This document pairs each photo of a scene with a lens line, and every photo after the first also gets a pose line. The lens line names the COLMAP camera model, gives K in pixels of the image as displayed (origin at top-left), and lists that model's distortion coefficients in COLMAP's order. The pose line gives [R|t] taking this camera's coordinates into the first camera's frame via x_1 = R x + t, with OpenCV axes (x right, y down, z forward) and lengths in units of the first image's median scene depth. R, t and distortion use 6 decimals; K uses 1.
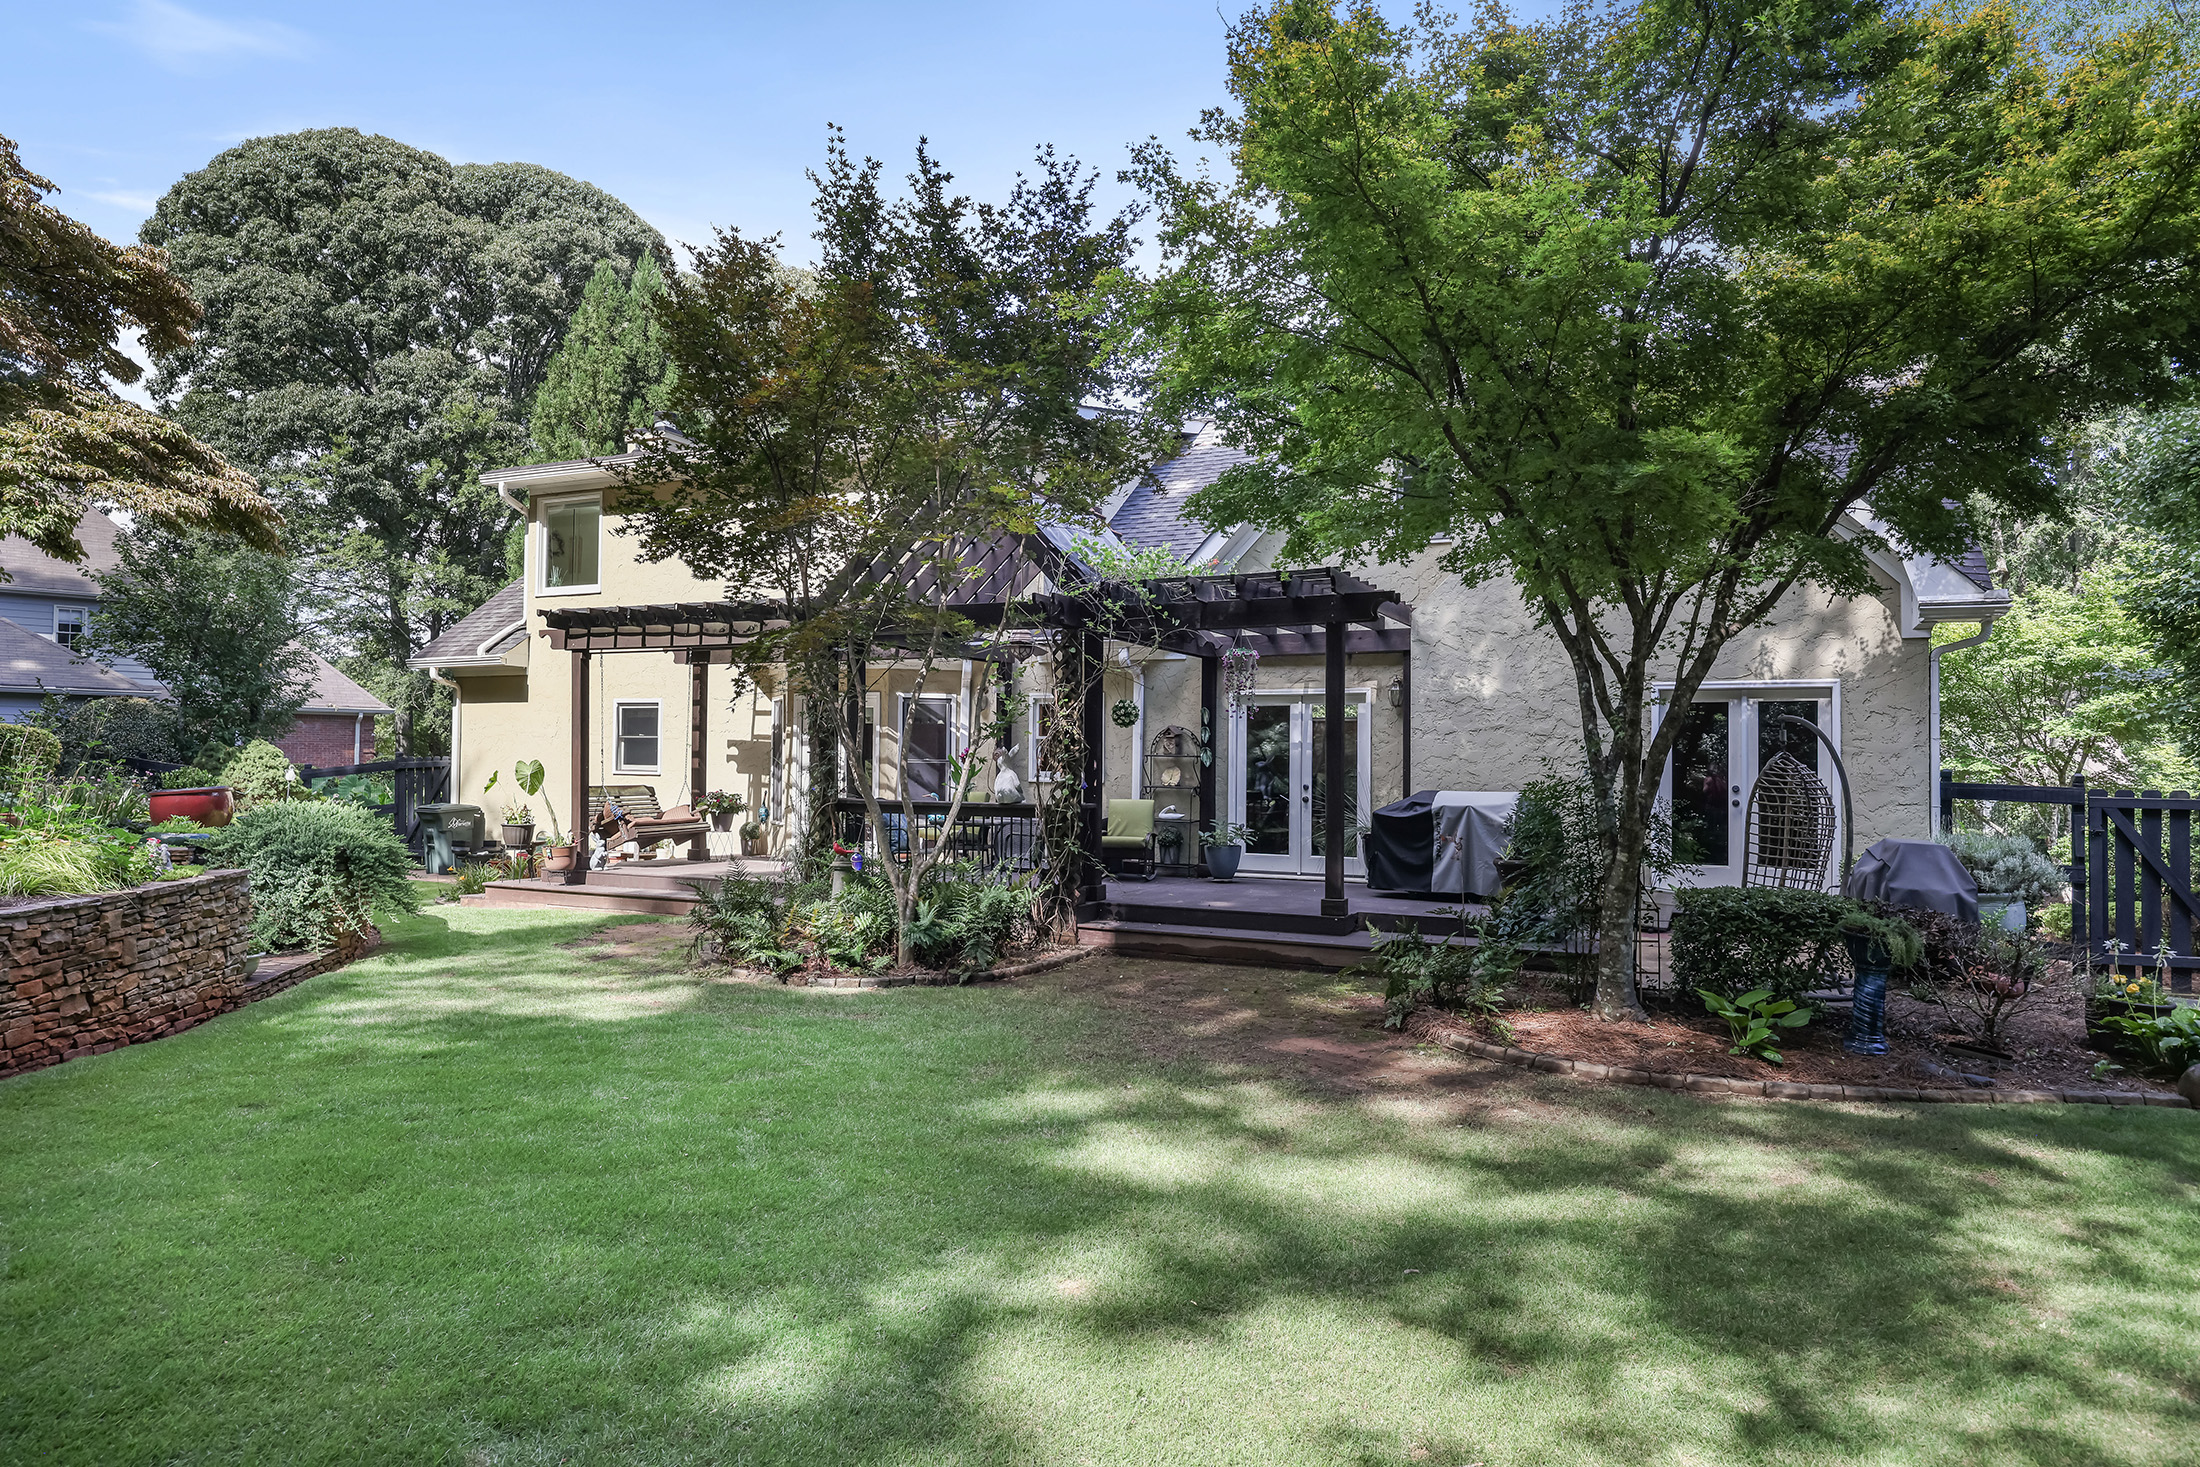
lens RADIAL K [[1304.7, 0, 1101.1], [0, 1304.7, 735.2], [0, 0, 1]] dist [-0.008131, 0.003804]
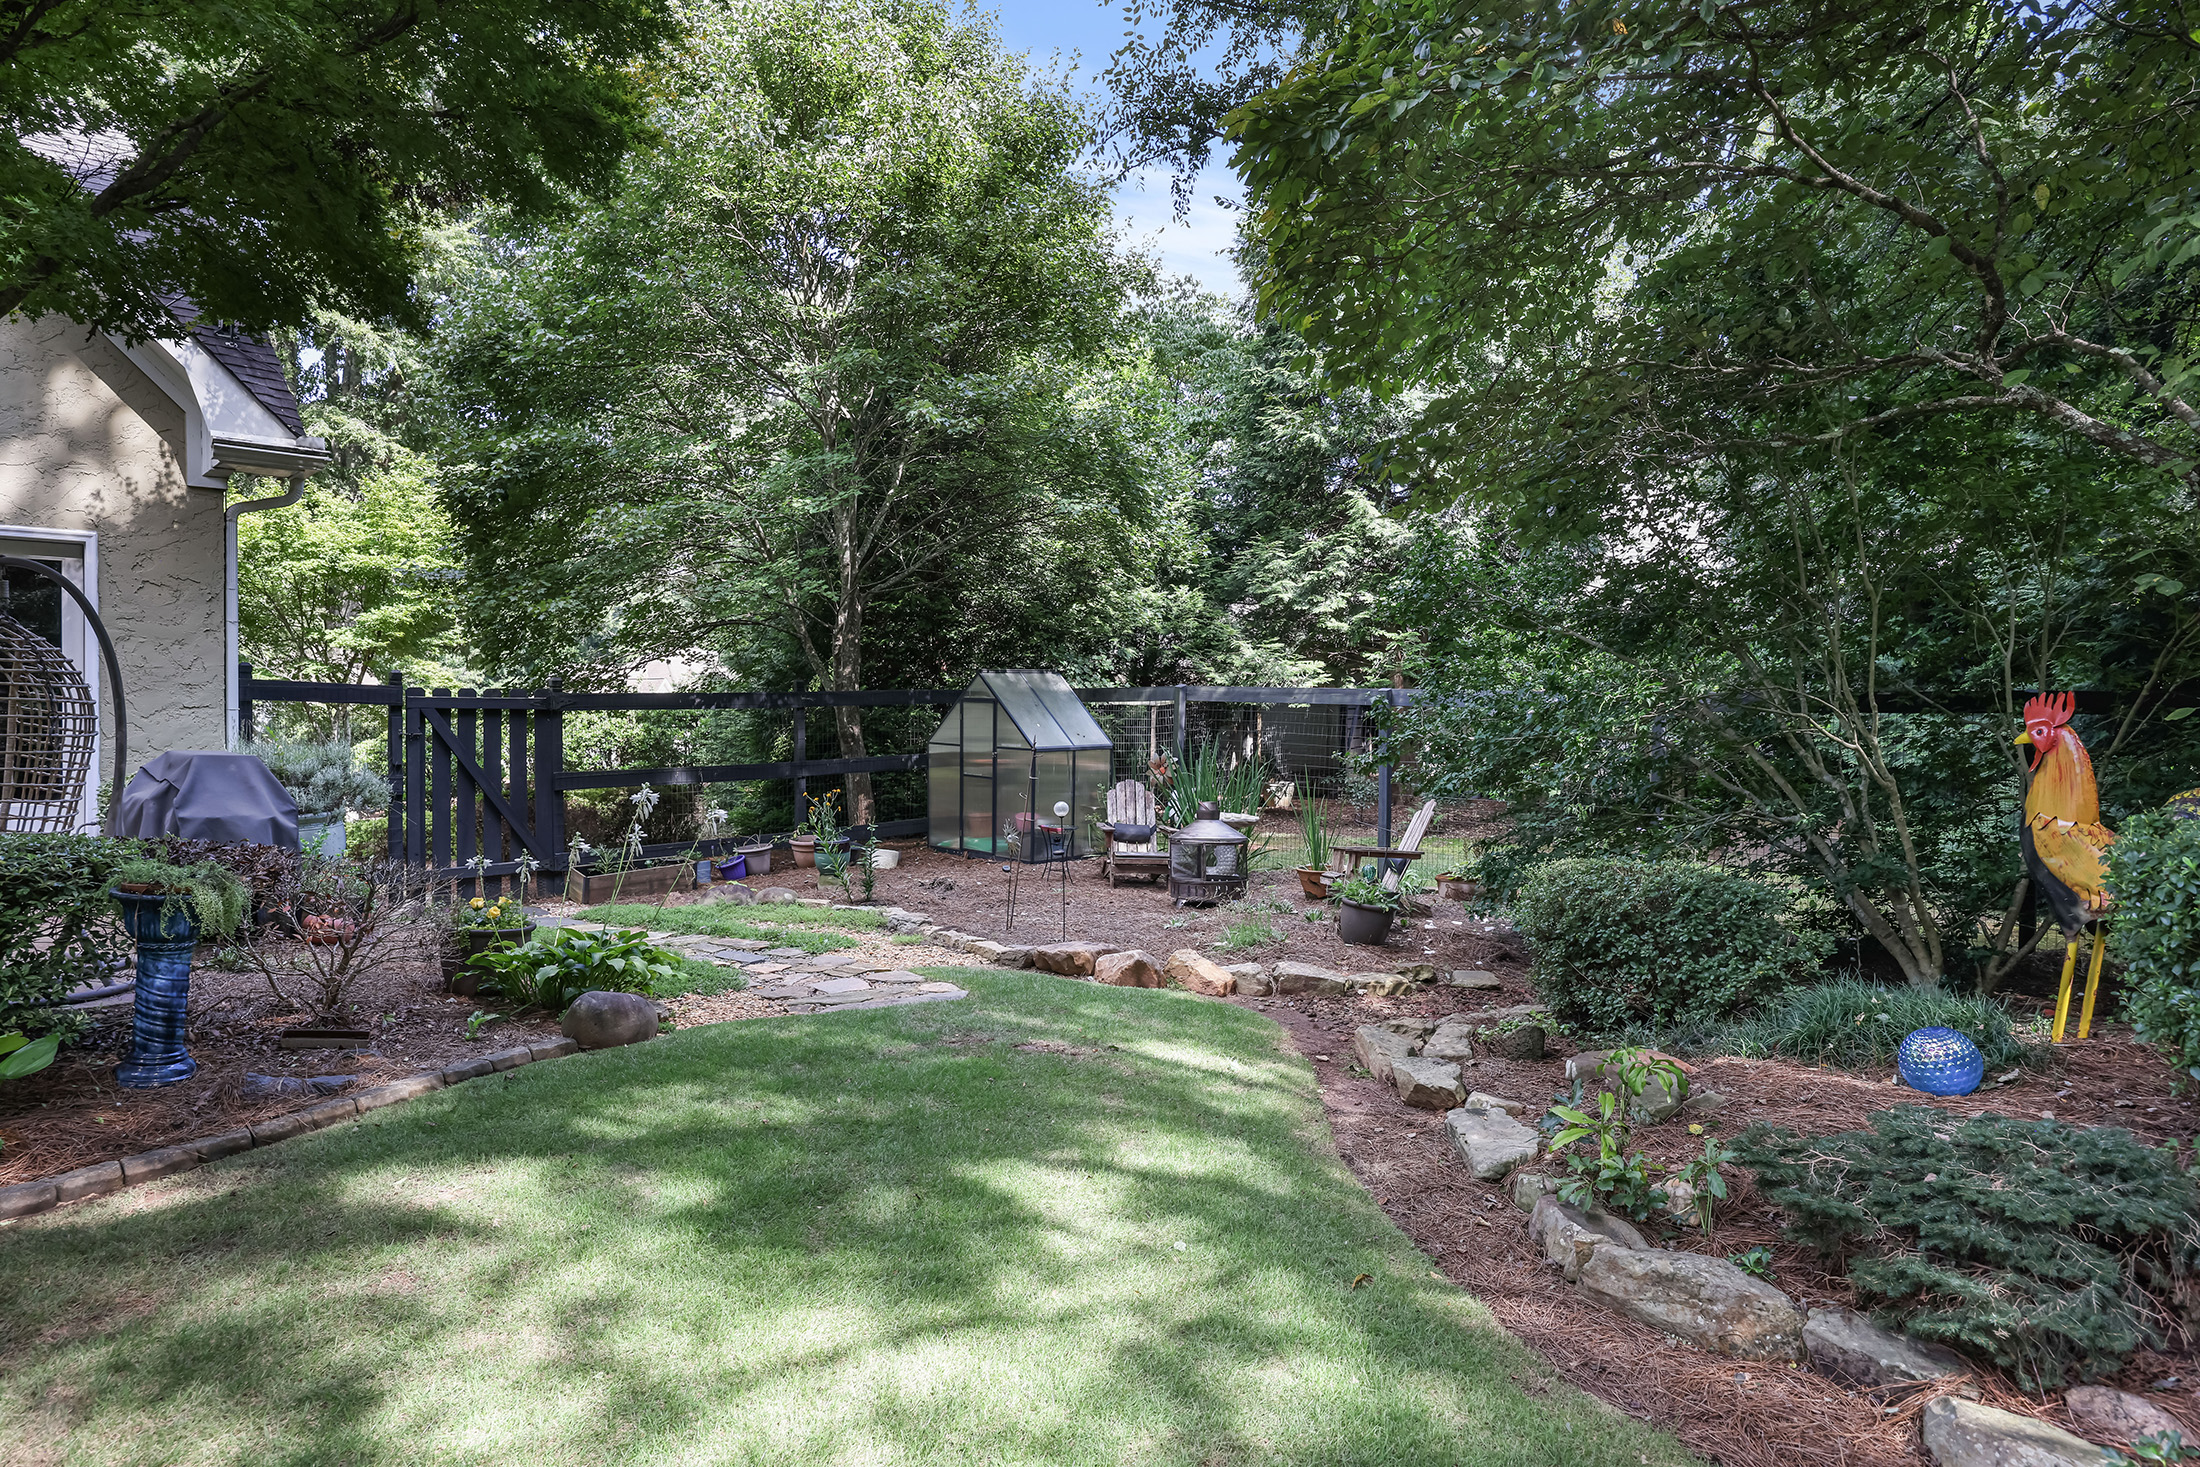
lens RADIAL K [[1304.7, 0, 1102.5], [0, 1304.7, 720.3], [0, 0, 1]] dist [-0.008131, 0.003804]
pose [[0.379125, -0.020766, 0.925113, 0.125120], [-0.019527, 0.999346, 0.030435, 0.028498], [-0.925140, -0.029603, 0.378471, 0.234622]]
